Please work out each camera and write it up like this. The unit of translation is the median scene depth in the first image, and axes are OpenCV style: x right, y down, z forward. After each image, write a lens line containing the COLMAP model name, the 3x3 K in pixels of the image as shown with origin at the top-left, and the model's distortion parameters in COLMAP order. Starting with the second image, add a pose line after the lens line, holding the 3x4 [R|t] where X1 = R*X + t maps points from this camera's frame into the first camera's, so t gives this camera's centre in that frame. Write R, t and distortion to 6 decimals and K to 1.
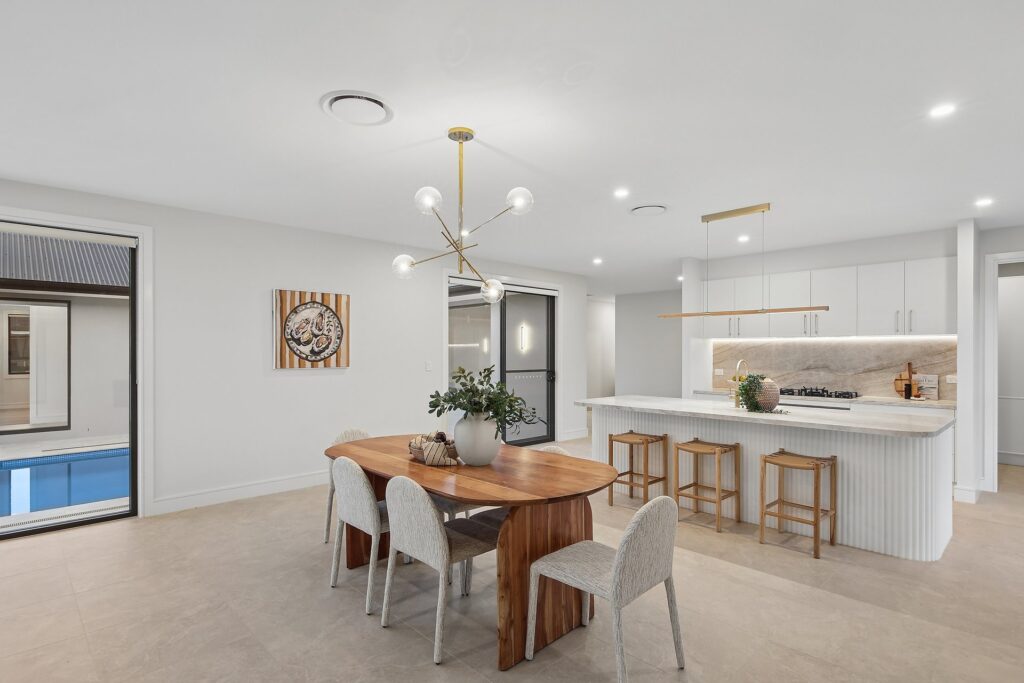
lens RADIAL K [[488.7, 0, 512.9], [0, 488.7, 348.3], [0, 0, 1]] dist [-0.000522, -0.000131]
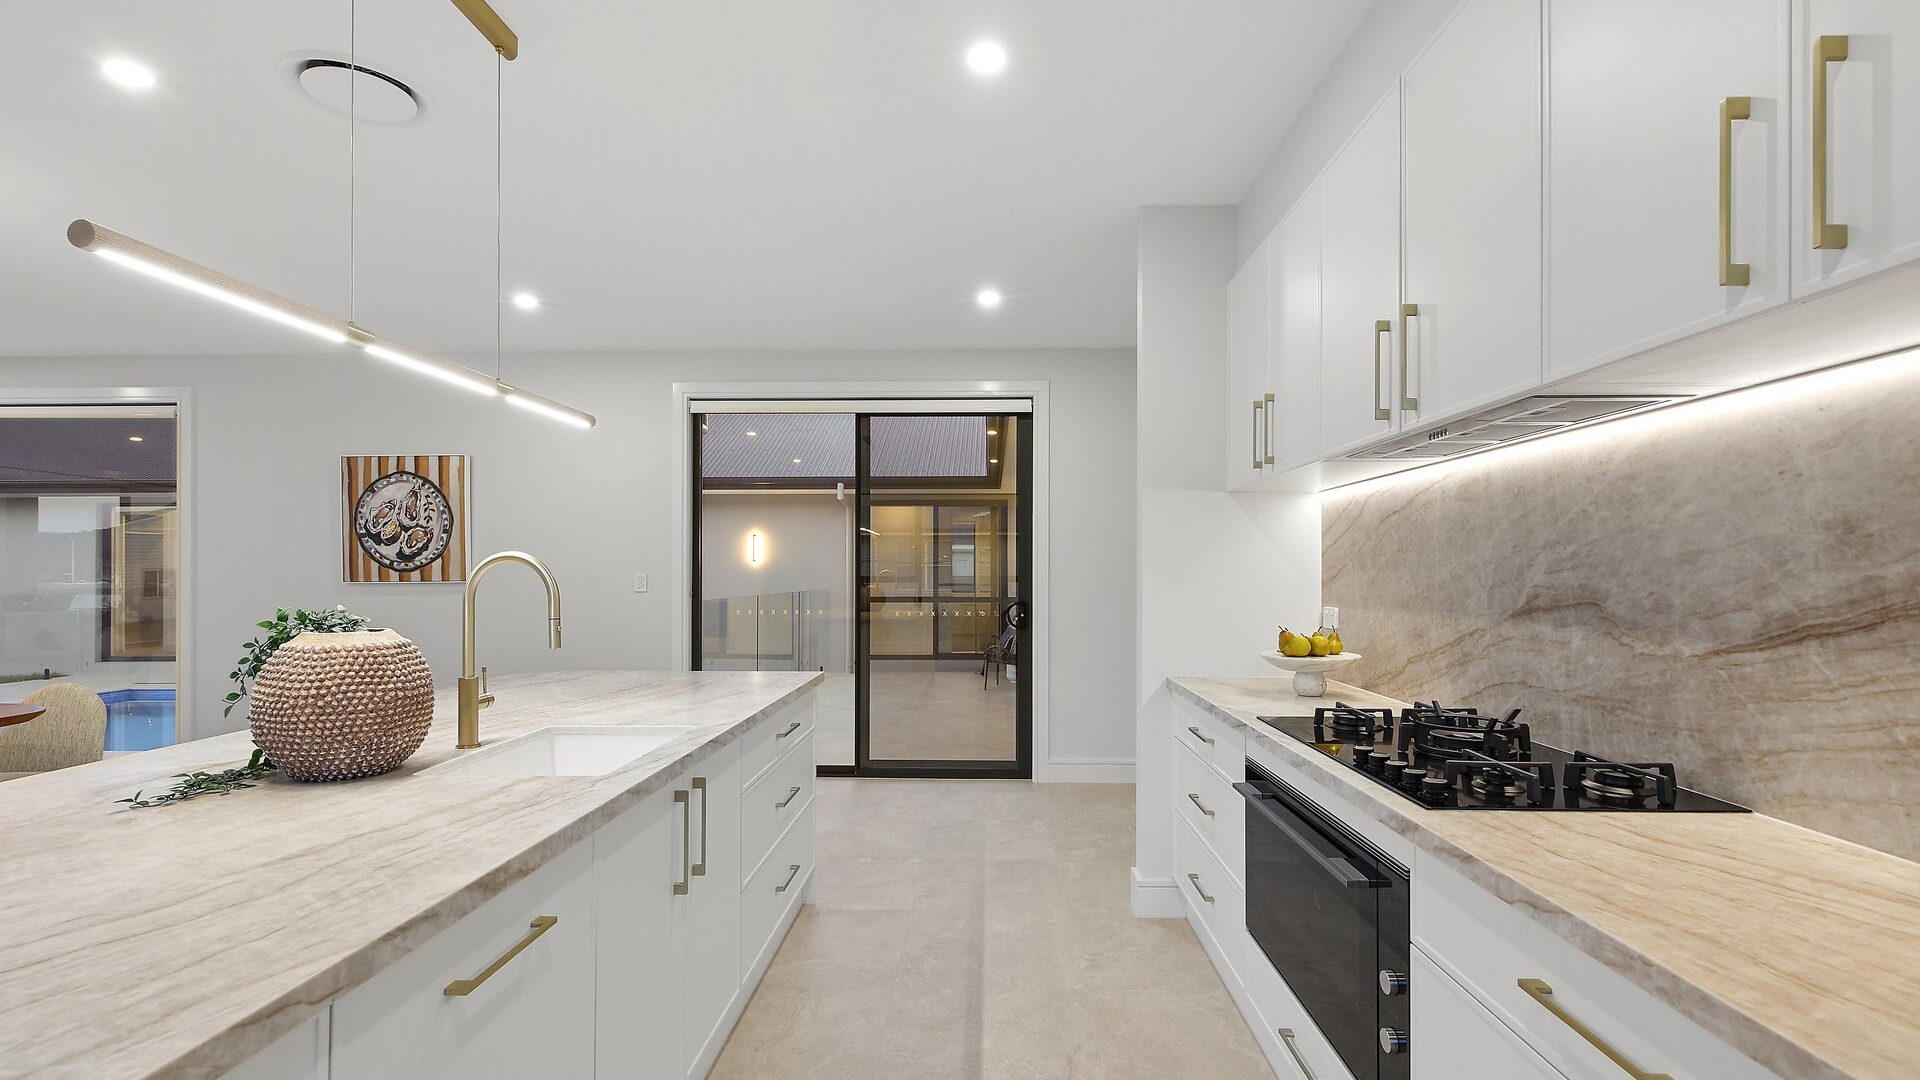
lens RADIAL K [[835.7, 0, 958.4], [0, 835.7, 557.8], [0, 0, 1]] dist [0.000489, 0.000142]
pose [[0.715054, -0.014501, -0.698919, 0.793724], [0.008052, 0.999889, -0.012507, 0.028524], [0.699023, 0.003316, 0.715091, 0.737238]]
